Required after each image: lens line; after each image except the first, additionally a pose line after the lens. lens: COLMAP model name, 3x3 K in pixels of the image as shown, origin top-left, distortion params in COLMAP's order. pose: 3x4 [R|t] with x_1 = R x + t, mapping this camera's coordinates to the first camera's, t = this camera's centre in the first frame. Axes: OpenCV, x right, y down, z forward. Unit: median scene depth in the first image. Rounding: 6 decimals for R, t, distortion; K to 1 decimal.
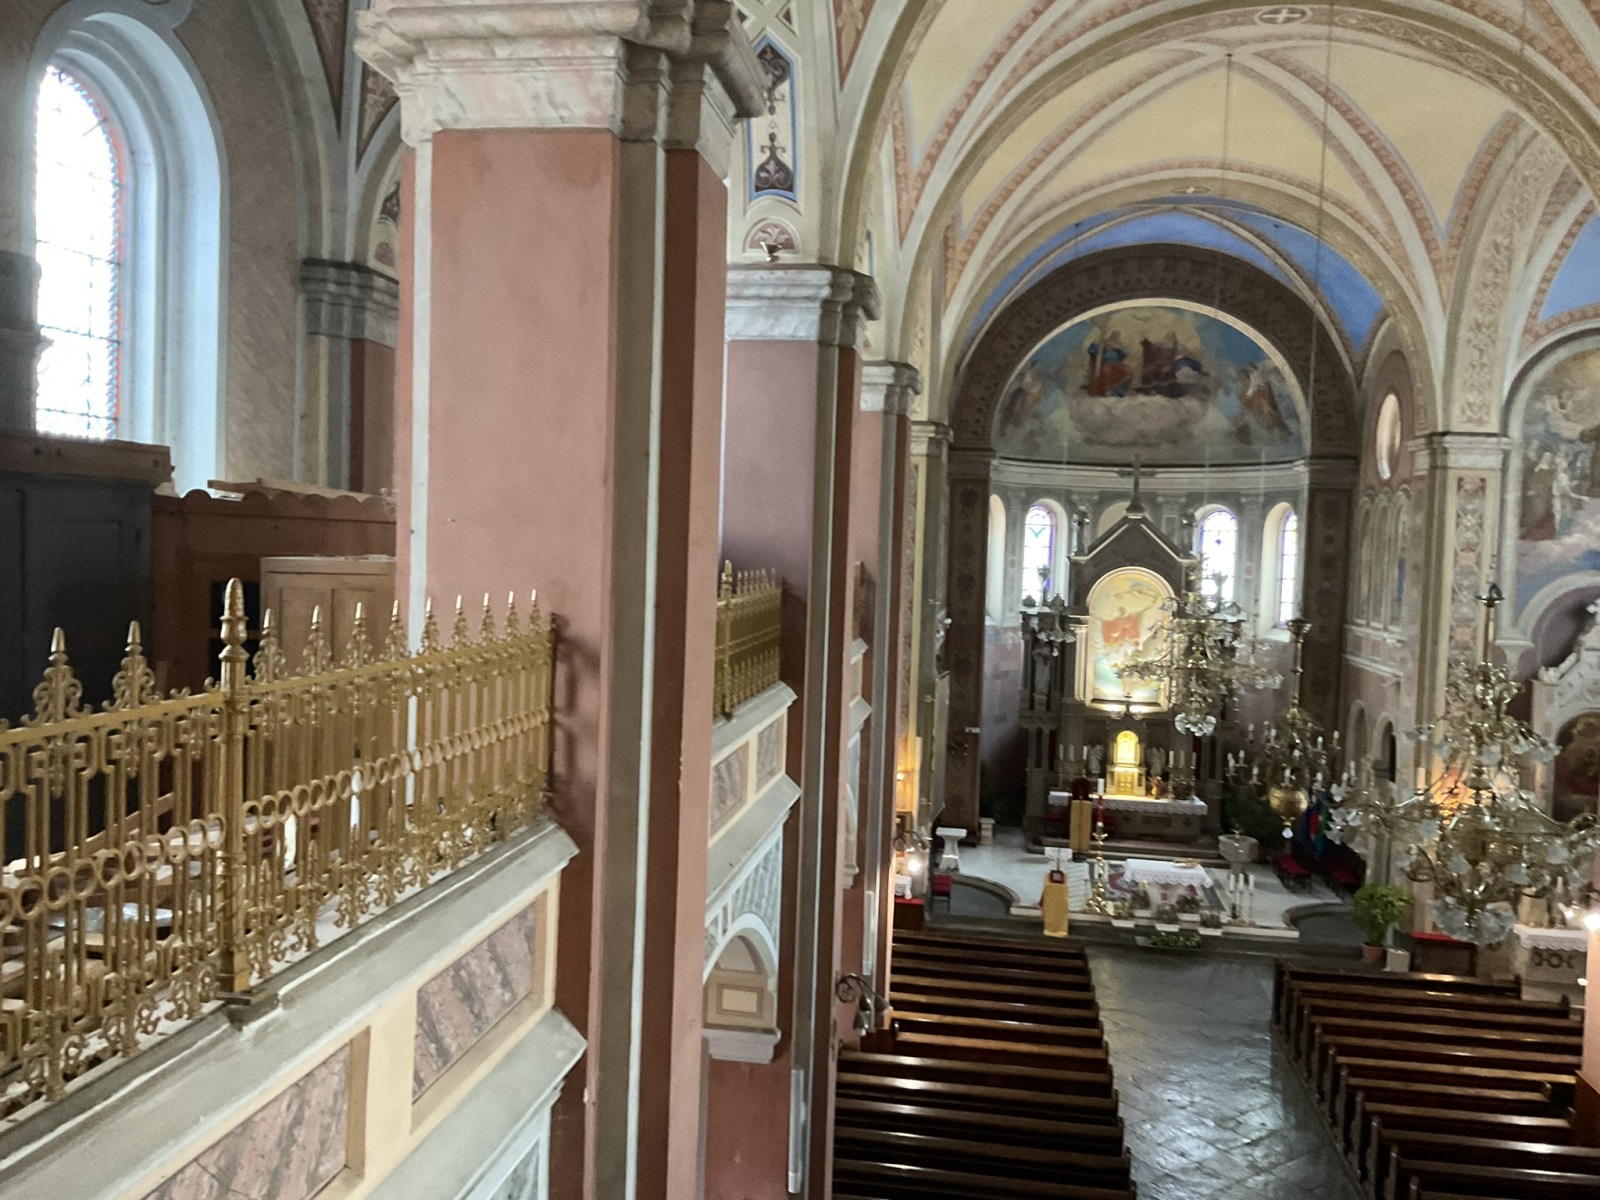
lens RADIAL K [[1323.7, 0, 803.1], [0, 1323.7, 600.3], [0, 0, 1]] dist [0.055533, -0.109306]
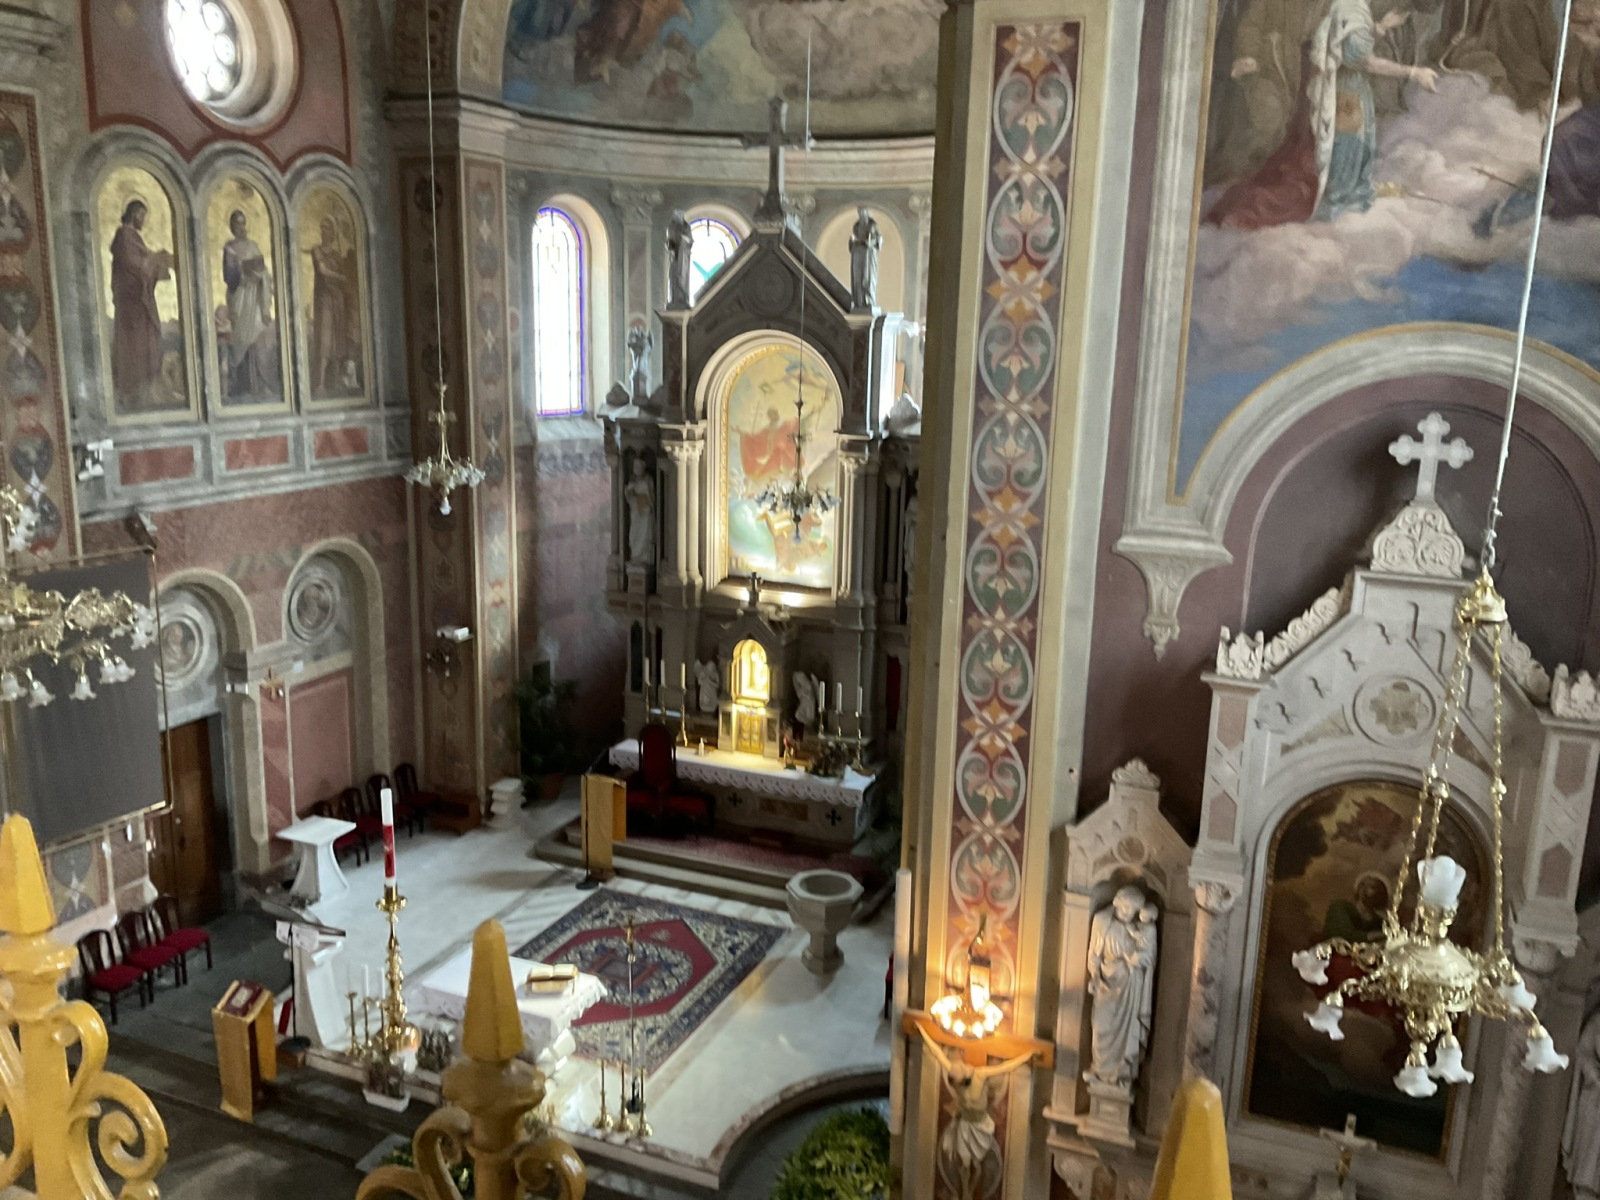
lens RADIAL K [[1330.5, 0, 800.0], [0, 1330.5, 610.9], [0, 0, 1]] dist [0.062812, -0.119466]
pose [[0.972833, 0.038763, -0.228240, 0.523502], [0.001637, 0.984706, 0.174217, -0.010879], [0.231503, -0.169857, 0.957891, 0.659591]]
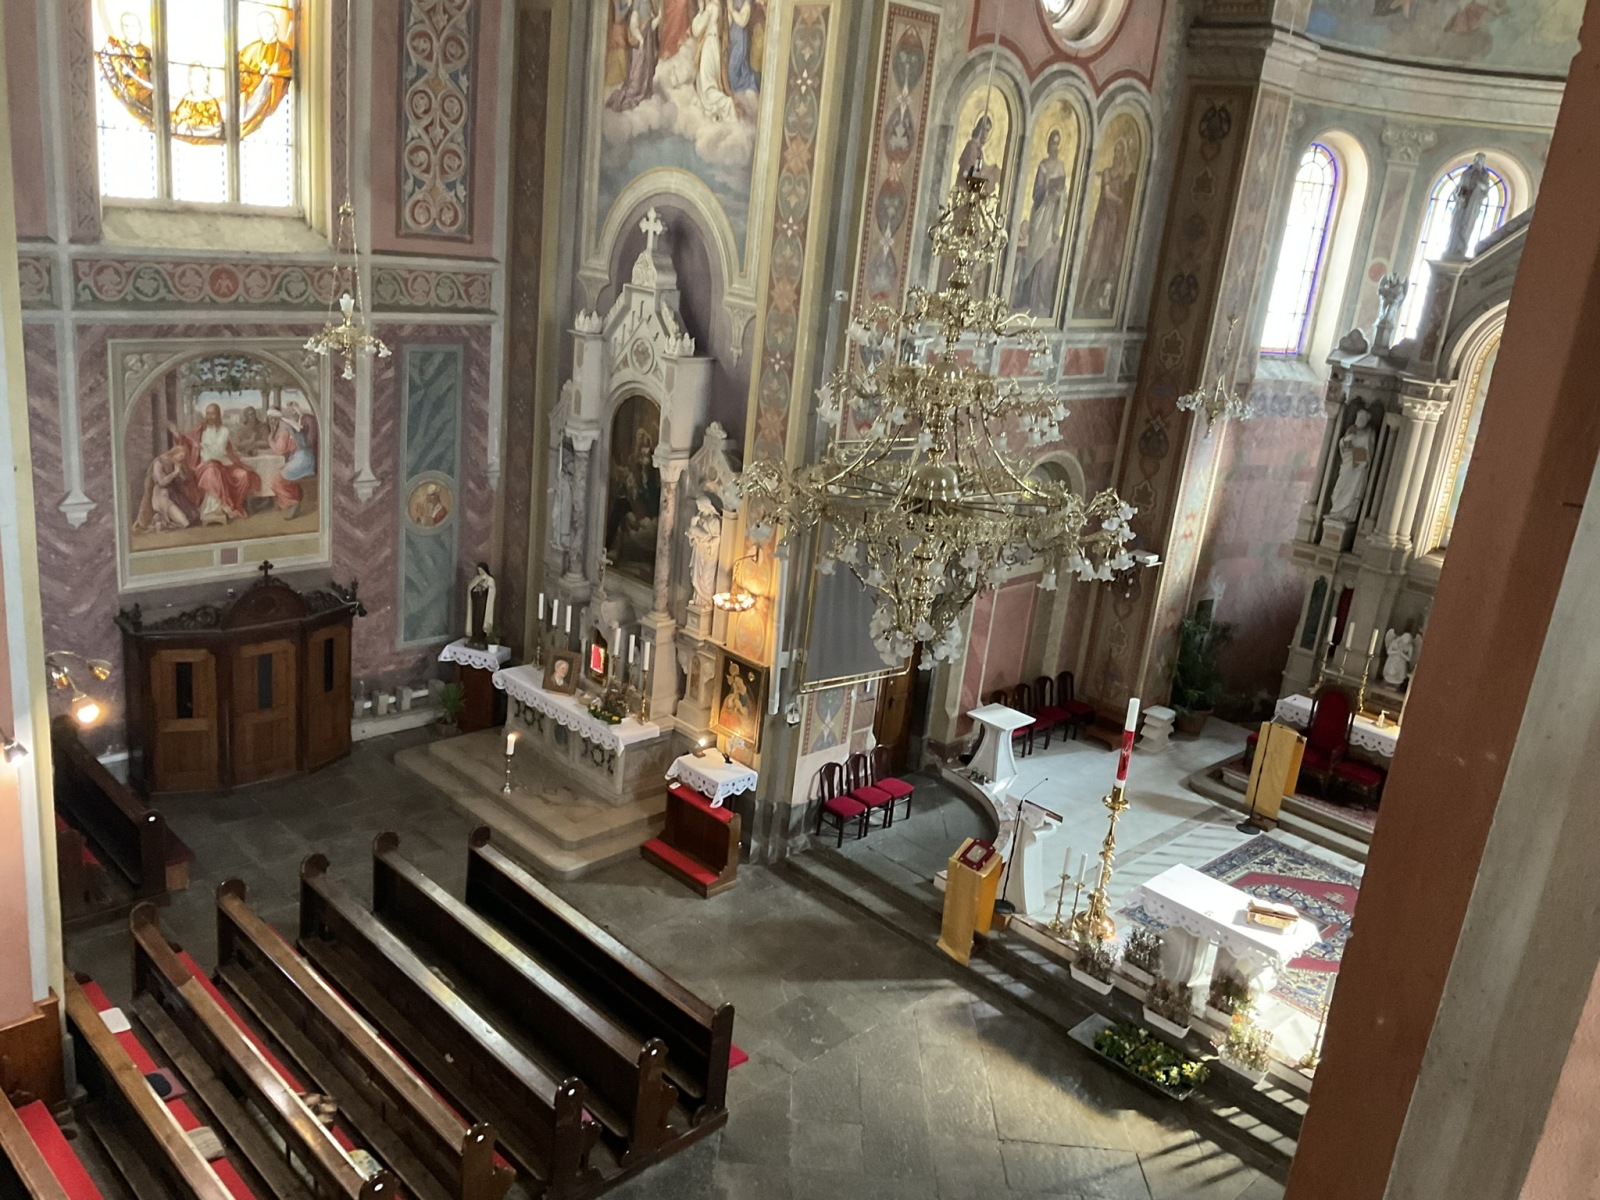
lens RADIAL K [[1342.9, 0, 803.0], [0, 1342.9, 599.5], [0, 0, 1]] dist [0.078827, -0.148292]
pose [[0.807078, 0.219894, -0.547971, 0.437126], [-0.102494, 0.966150, 0.236747, -0.008446], [0.581481, -0.134910, 0.802296, 0.591209]]
